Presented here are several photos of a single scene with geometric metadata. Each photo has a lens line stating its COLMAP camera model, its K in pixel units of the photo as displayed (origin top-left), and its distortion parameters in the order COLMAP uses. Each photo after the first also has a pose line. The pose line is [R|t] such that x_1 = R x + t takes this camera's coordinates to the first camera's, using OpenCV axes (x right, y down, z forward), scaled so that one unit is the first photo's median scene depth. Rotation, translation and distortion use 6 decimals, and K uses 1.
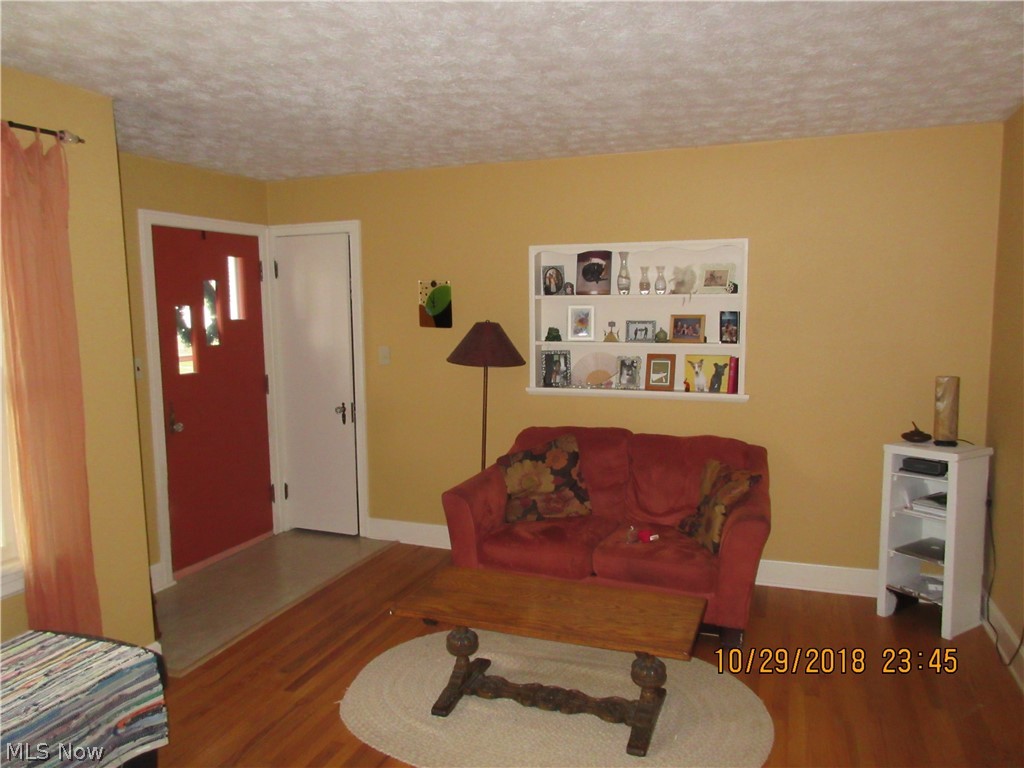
lens RADIAL K [[750.5, 0, 512.0], [0, 750.5, 384.0], [0, 0, 1]] dist [-0.052476, -0.000894]
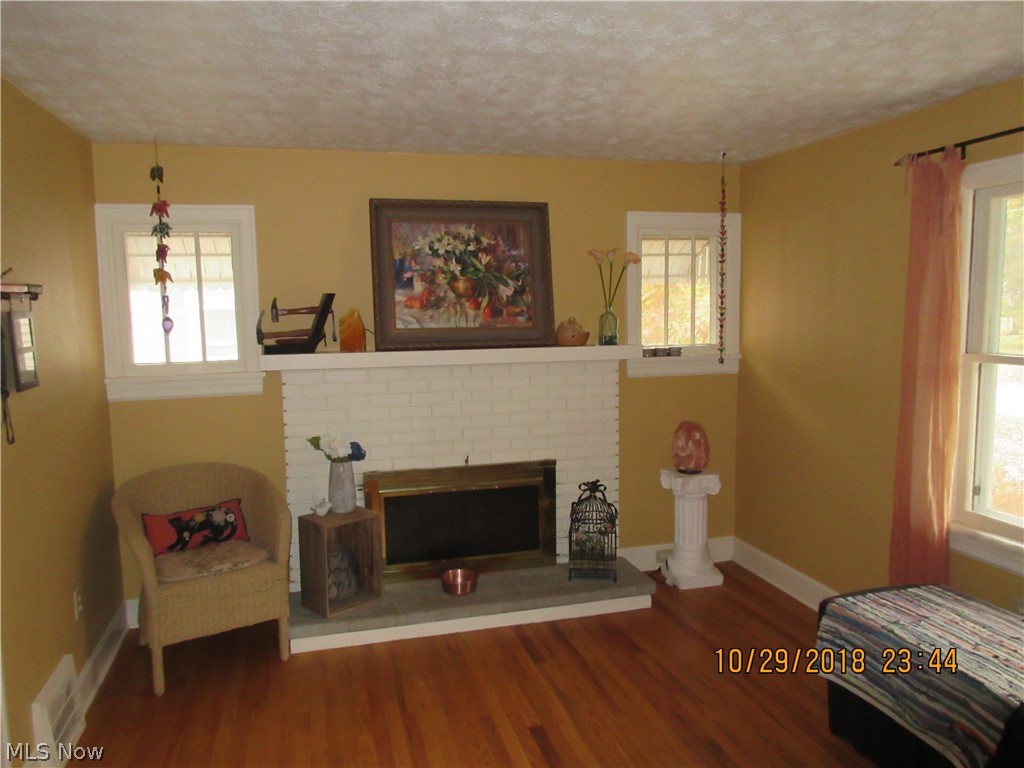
lens RADIAL K [[750.5, 0, 512.0], [0, 750.5, 384.0], [0, 0, 1]] dist [-0.052476, -0.000894]
pose [[-0.811597, 0.087423, -0.577640, 0.500970], [-0.043278, 0.977027, 0.208676, -0.173395], [0.582613, 0.194360, -0.789168, 1.361540]]
